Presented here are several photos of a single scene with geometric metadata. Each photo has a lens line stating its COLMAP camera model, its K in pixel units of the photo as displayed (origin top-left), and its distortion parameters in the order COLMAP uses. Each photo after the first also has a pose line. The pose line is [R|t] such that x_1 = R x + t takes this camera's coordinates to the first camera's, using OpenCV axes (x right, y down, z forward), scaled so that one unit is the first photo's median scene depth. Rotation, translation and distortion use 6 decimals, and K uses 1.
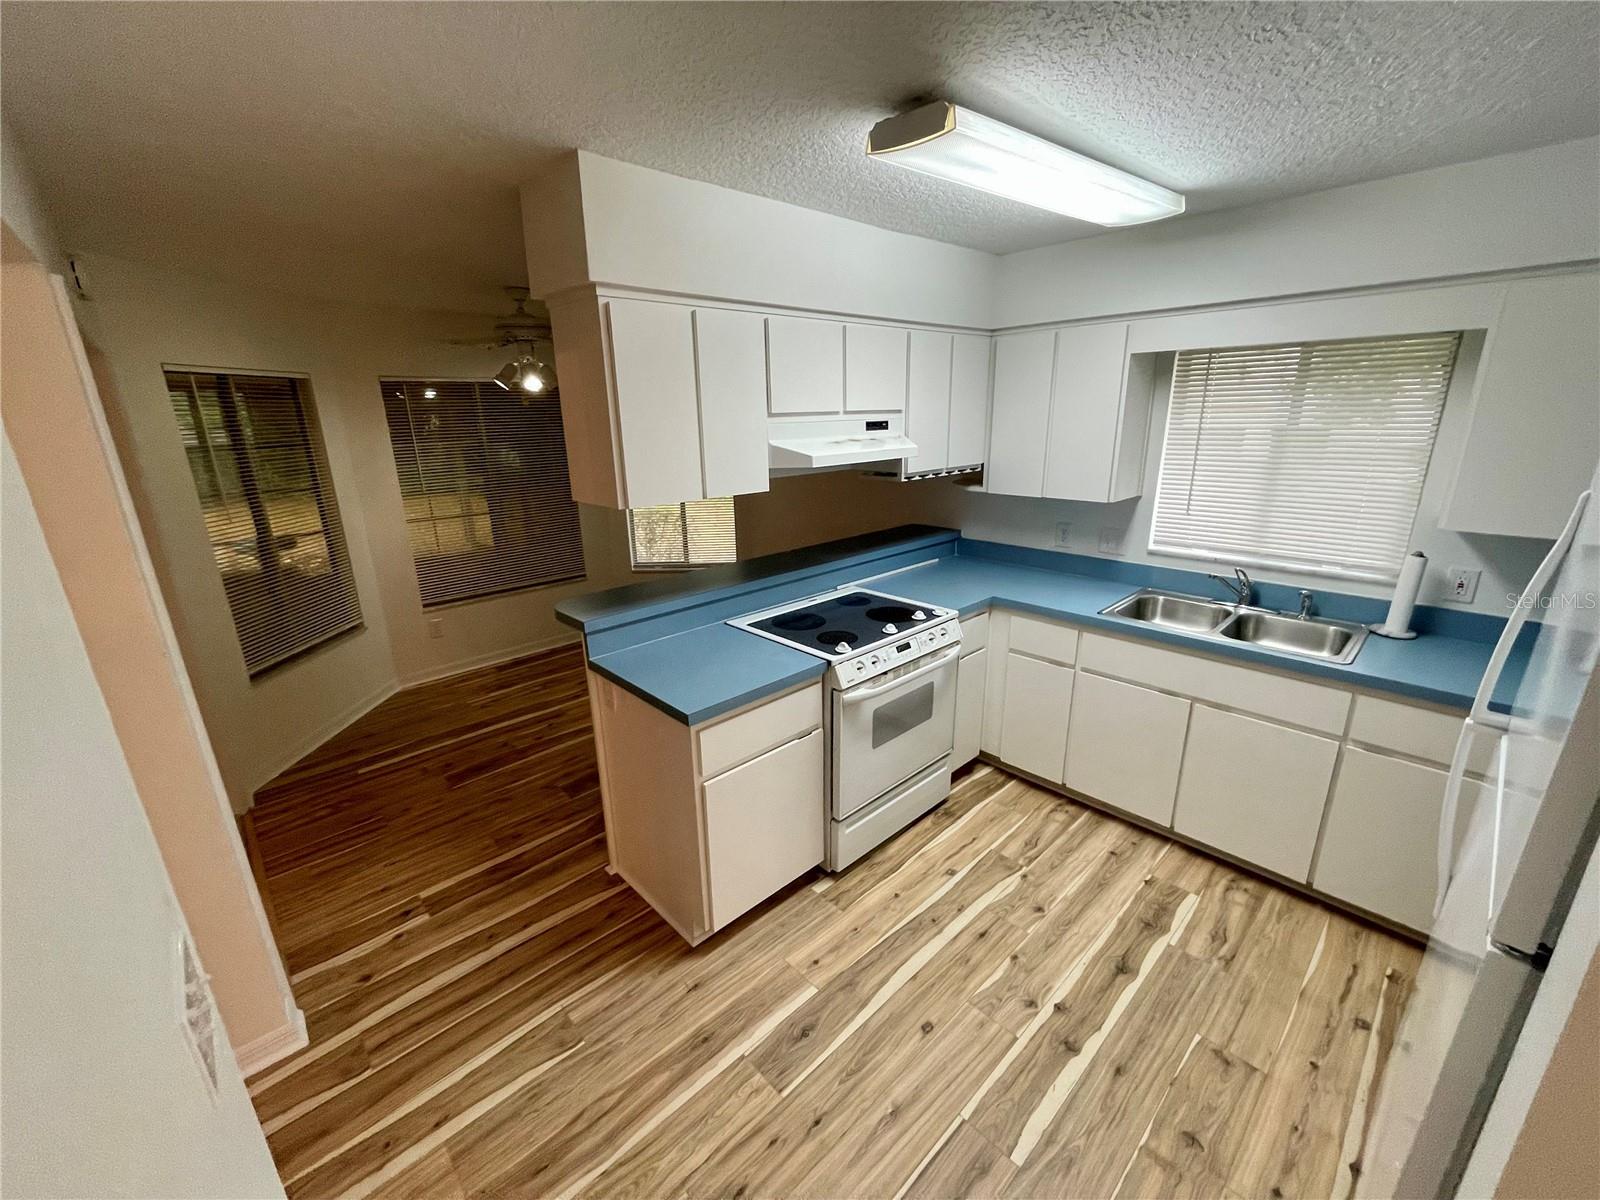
lens RADIAL K [[644.5, 0, 804.9], [0, 644.5, 604.0], [0, 0, 1]] dist [-0.000147, -0.000115]
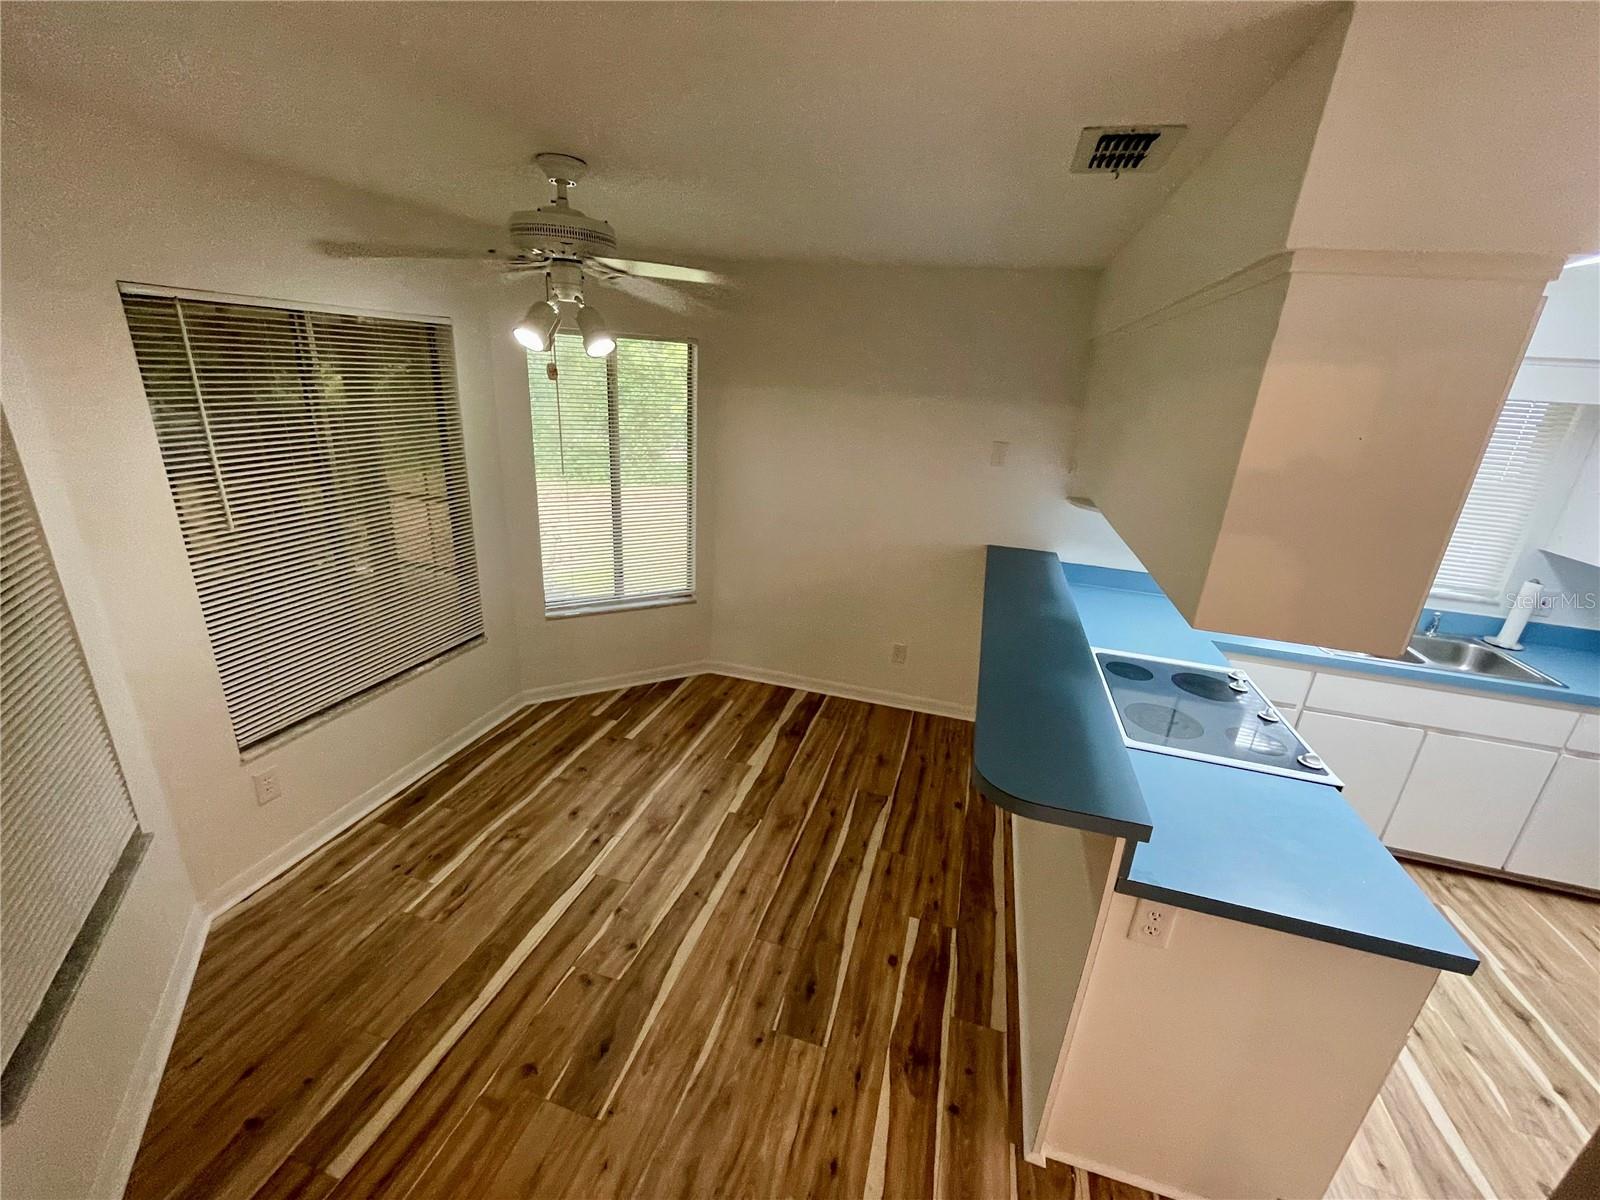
lens RADIAL K [[644.5, 0, 798.0], [0, 644.5, 603.5], [0, 0, 1]] dist [-0.000147, -0.000115]
pose [[0.859928, -0.101806, 0.500159, -0.875052], [0.069352, 0.994124, 0.083112, -0.236957], [-0.505682, -0.036783, 0.861936, 0.661546]]
